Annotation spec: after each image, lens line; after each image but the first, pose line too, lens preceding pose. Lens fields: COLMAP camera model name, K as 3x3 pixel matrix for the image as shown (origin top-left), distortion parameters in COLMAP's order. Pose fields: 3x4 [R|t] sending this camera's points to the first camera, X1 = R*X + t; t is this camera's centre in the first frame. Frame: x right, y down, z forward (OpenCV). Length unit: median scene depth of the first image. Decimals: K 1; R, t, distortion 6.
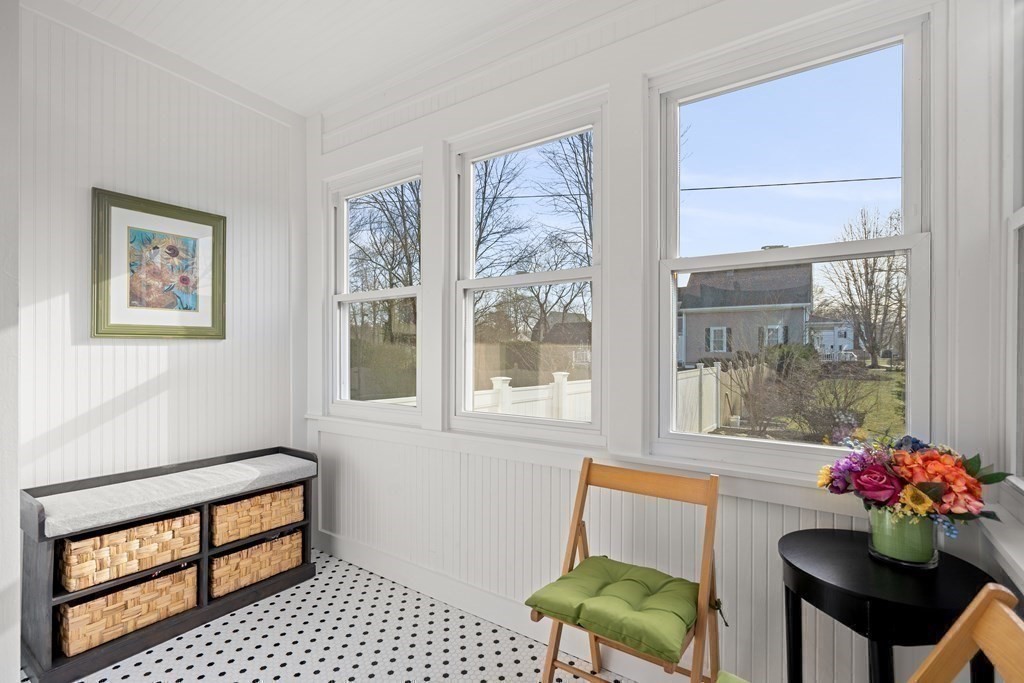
lens RADIAL K [[464.3, 0, 512.0], [0, 464.3, 345.1], [0, 0, 1]] dist [-0.002262, 0.001054]
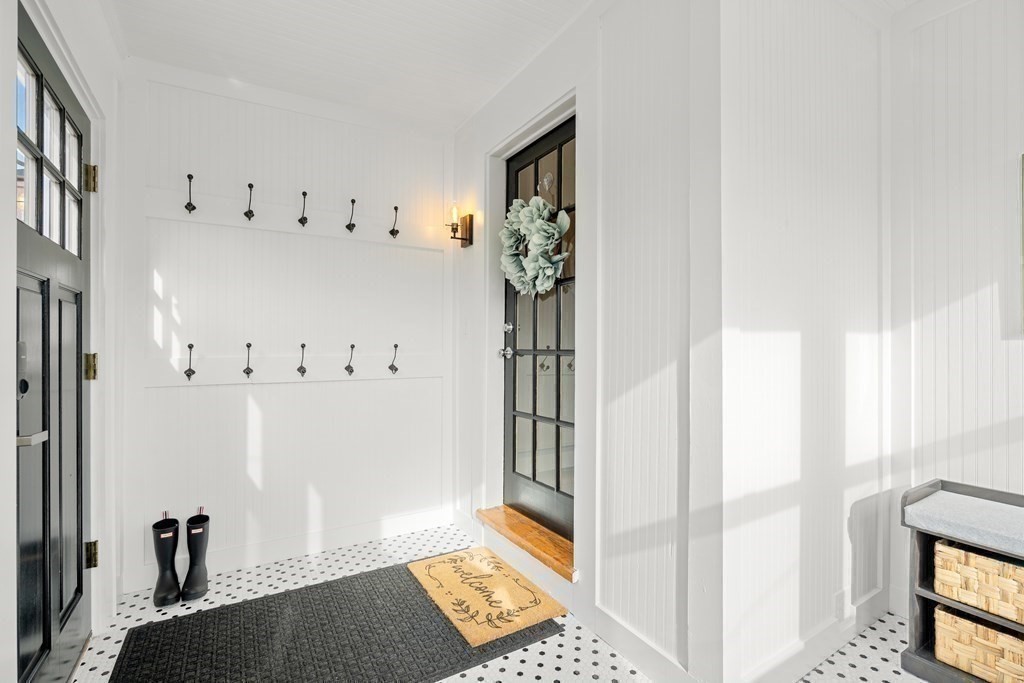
lens RADIAL K [[464.3, 0, 510.9], [0, 464.3, 344.9], [0, 0, 1]] dist [-0.002262, 0.001054]
pose [[-0.405128, 0.001983, -0.914258, 0.291582], [0.005773, 0.999983, -0.000390, 0.005525], [0.914242, -0.005436, -0.405132, 0.555602]]
